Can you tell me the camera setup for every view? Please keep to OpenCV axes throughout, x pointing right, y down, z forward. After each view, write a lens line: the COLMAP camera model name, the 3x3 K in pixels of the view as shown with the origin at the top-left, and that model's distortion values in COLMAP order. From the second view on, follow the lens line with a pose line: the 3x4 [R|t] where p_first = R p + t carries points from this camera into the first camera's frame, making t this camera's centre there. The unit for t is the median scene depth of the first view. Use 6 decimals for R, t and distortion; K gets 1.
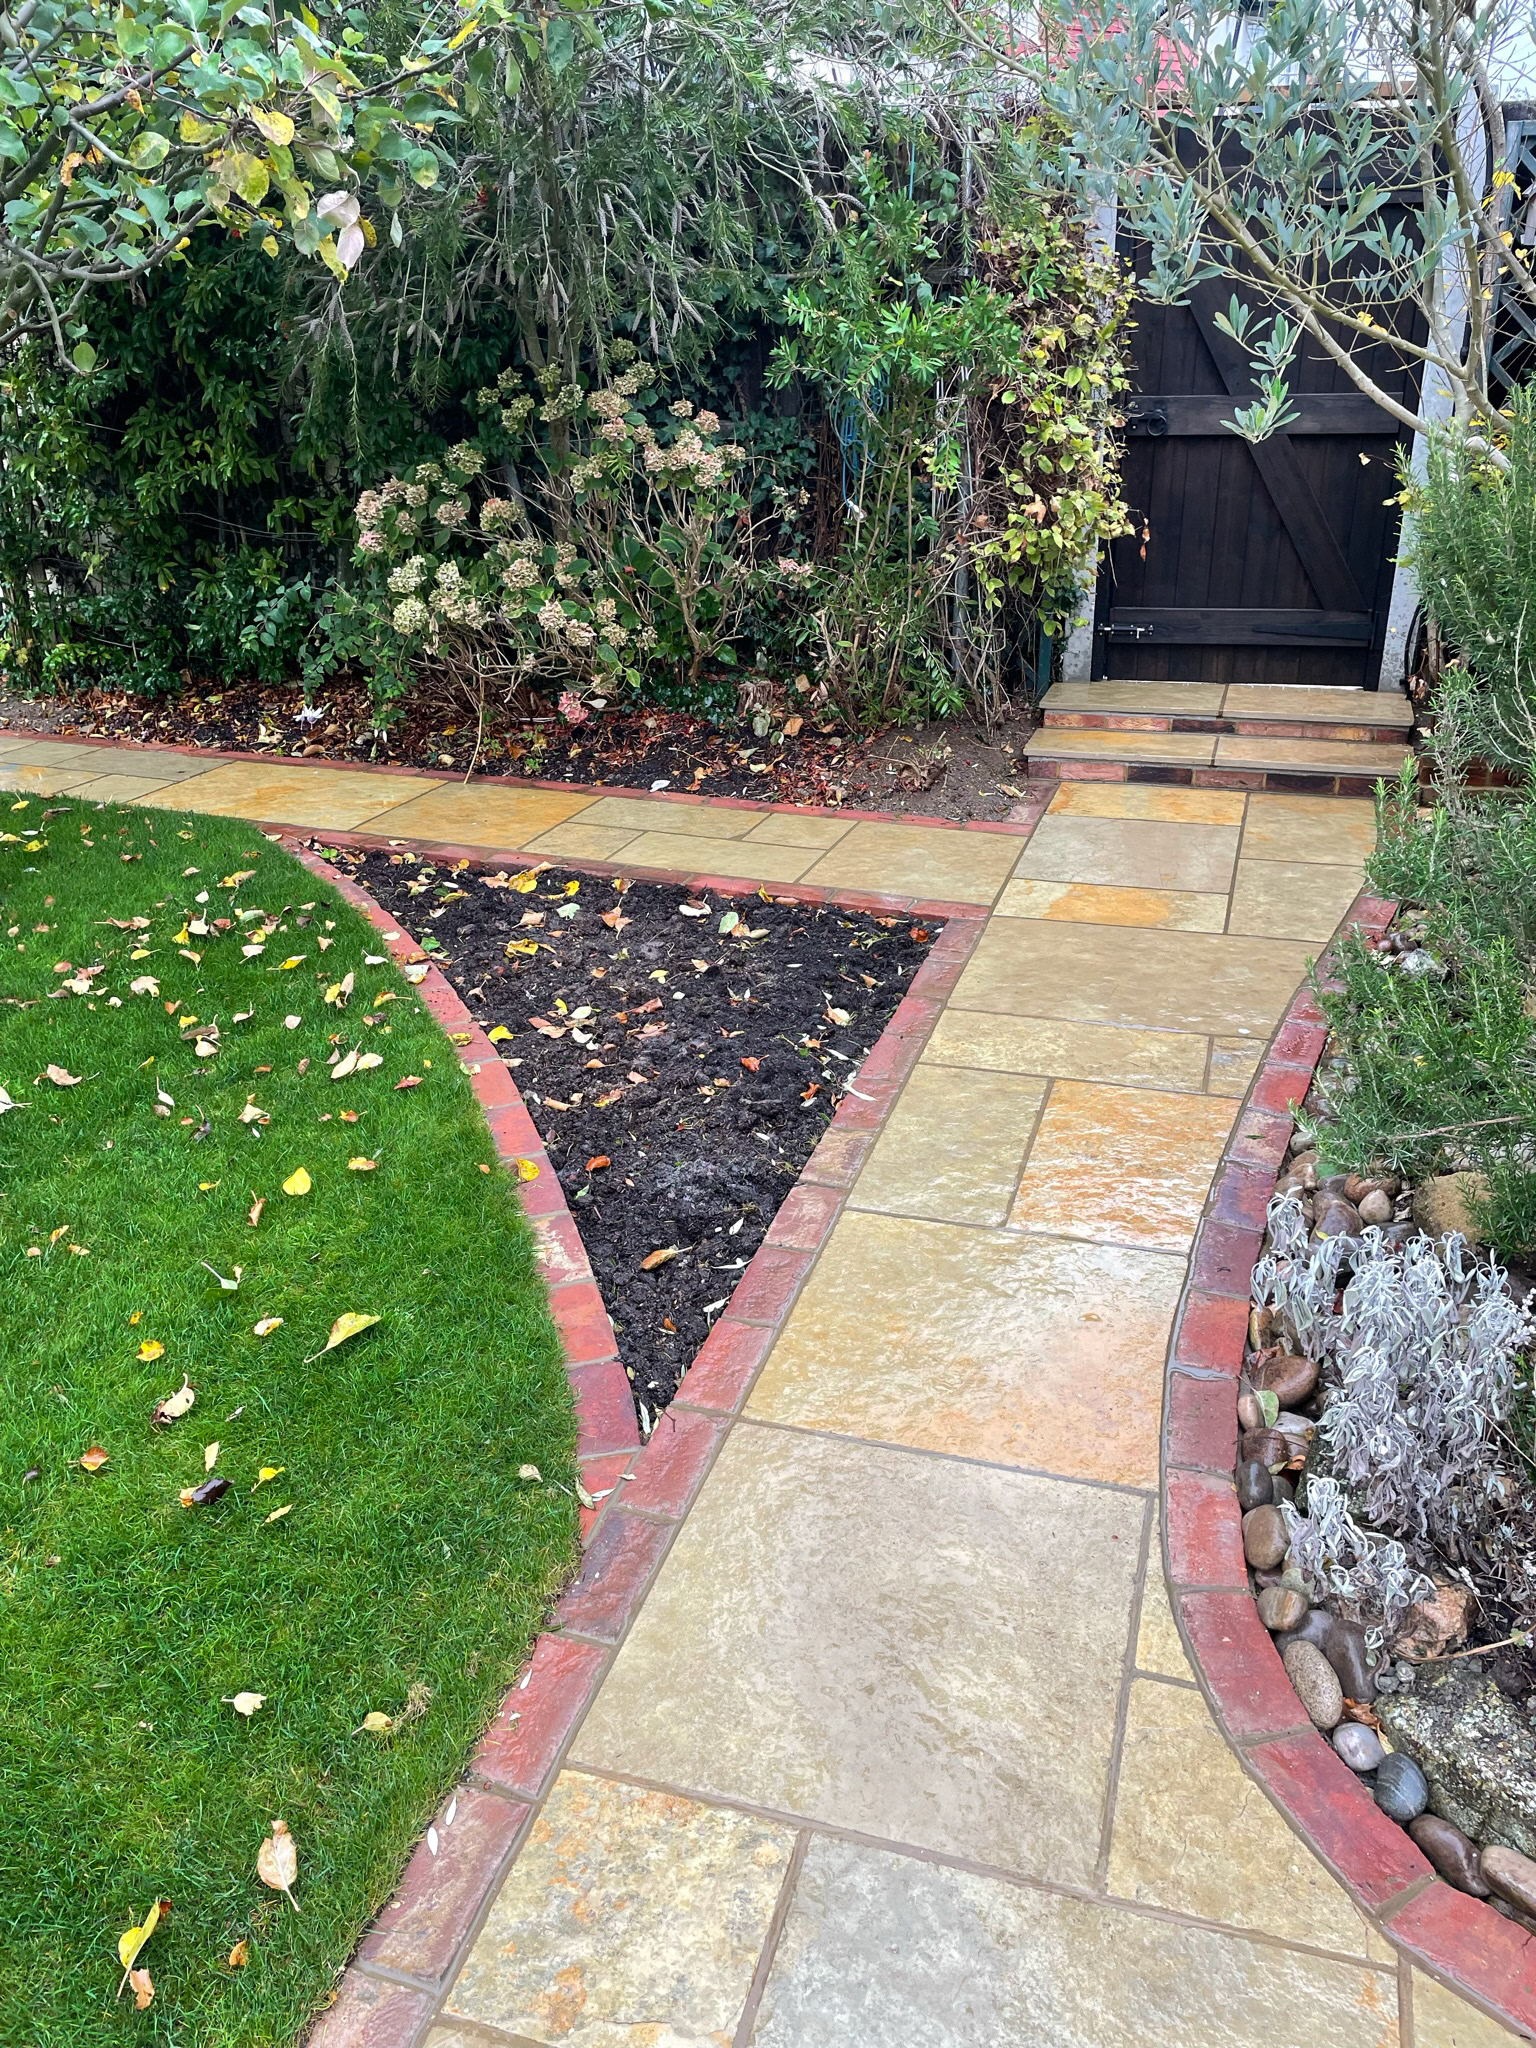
lens RADIAL K [[1533.3, 0, 779.1], [0, 1533.3, 1025.6], [0, 0, 1]] dist [0.090785, -0.115696]
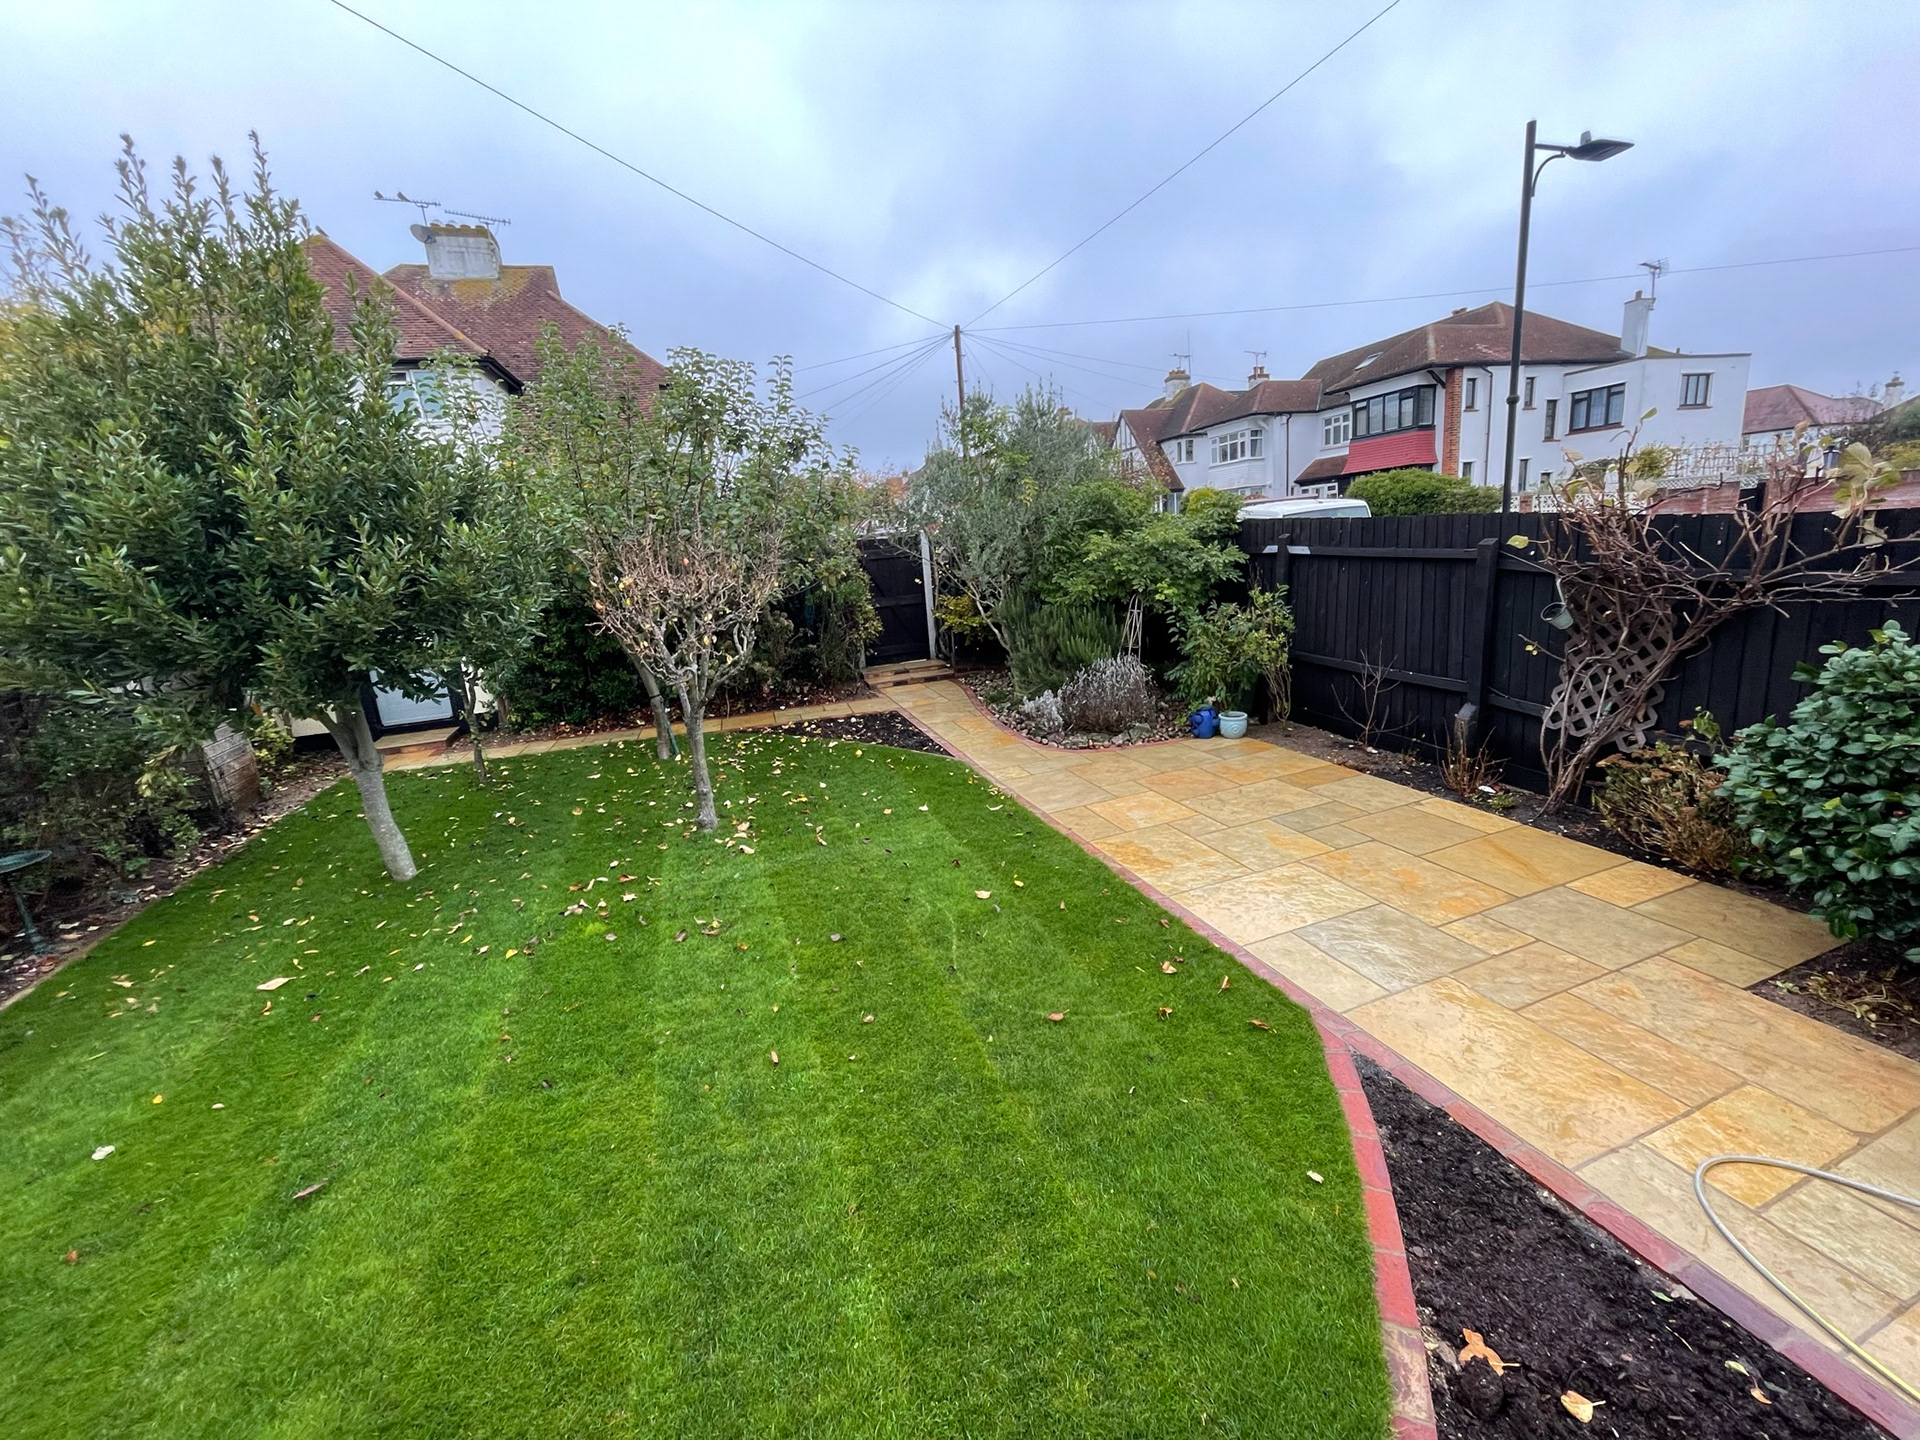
lens RADIAL K [[775.8, 0, 965.8], [0, 775.8, 711.7], [0, 0, 1]] dist [-0.004245, 0.000492]
pose [[0.791454, -0.174754, 0.585715, -0.883540], [0.302795, 0.944509, -0.127352, 0.237793], [-0.530958, 0.278145, 0.800449, -0.764373]]
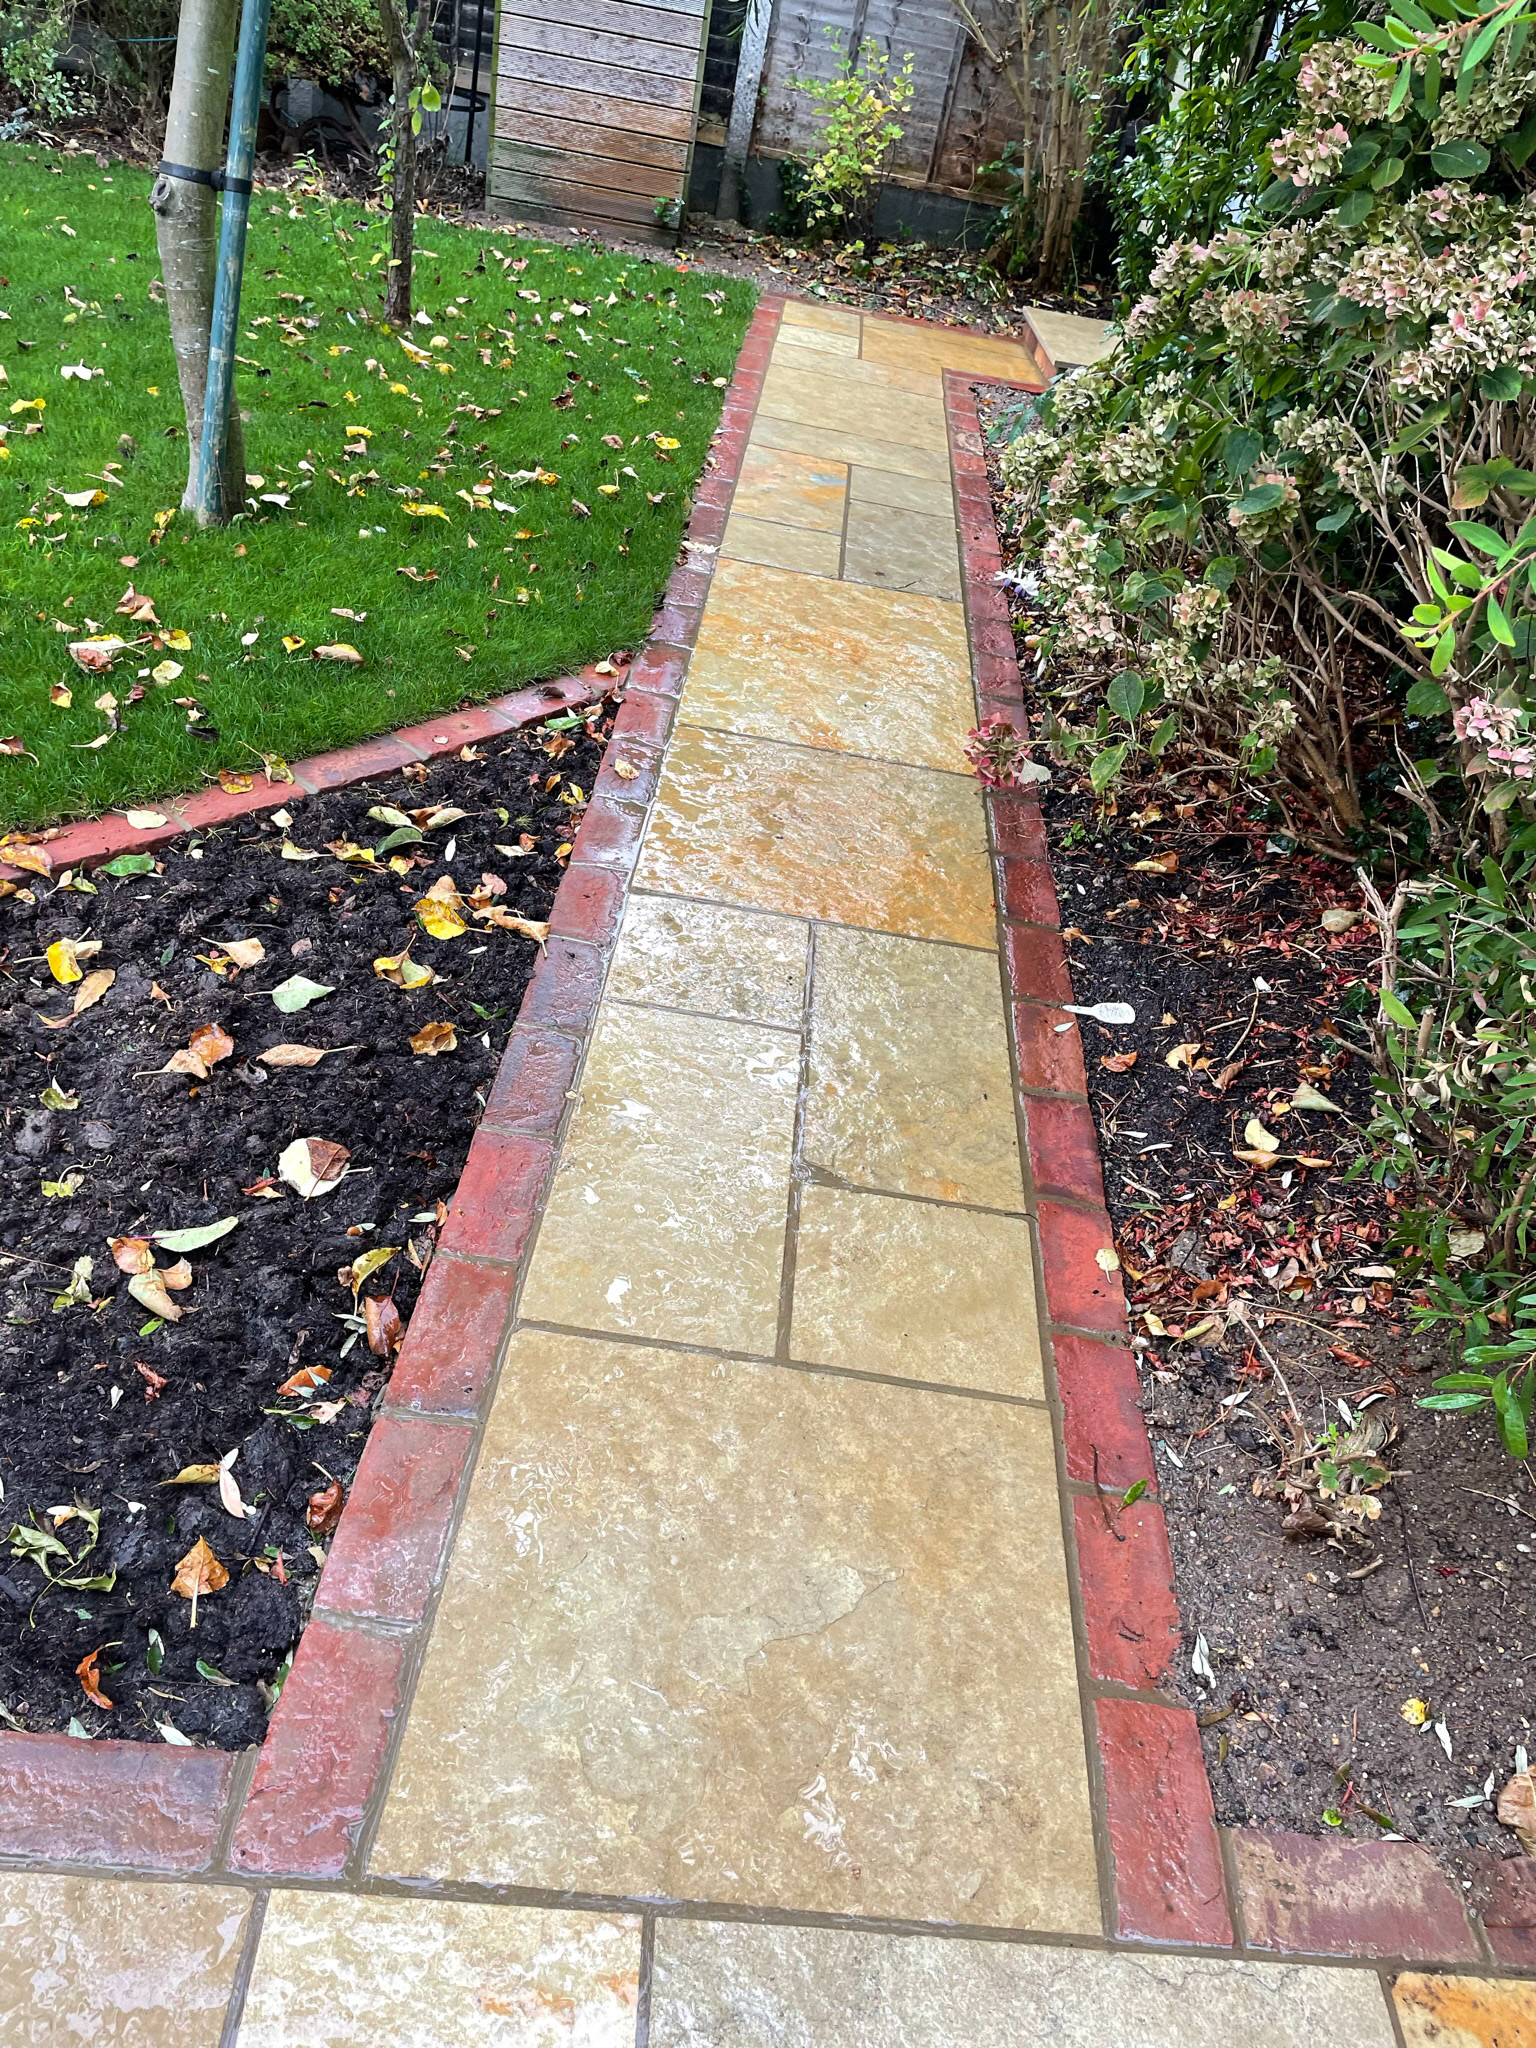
lens RADIAL K [[1533.3, 0, 757.6], [0, 1533.3, 1006.8], [0, 0, 1]] dist [0.090785, -0.115696]
pose [[0.286892, 0.619020, -0.731100, 0.235007], [-0.545724, 0.732847, 0.406350, -0.307243], [0.787323, 0.282400, 0.548062, 0.734646]]
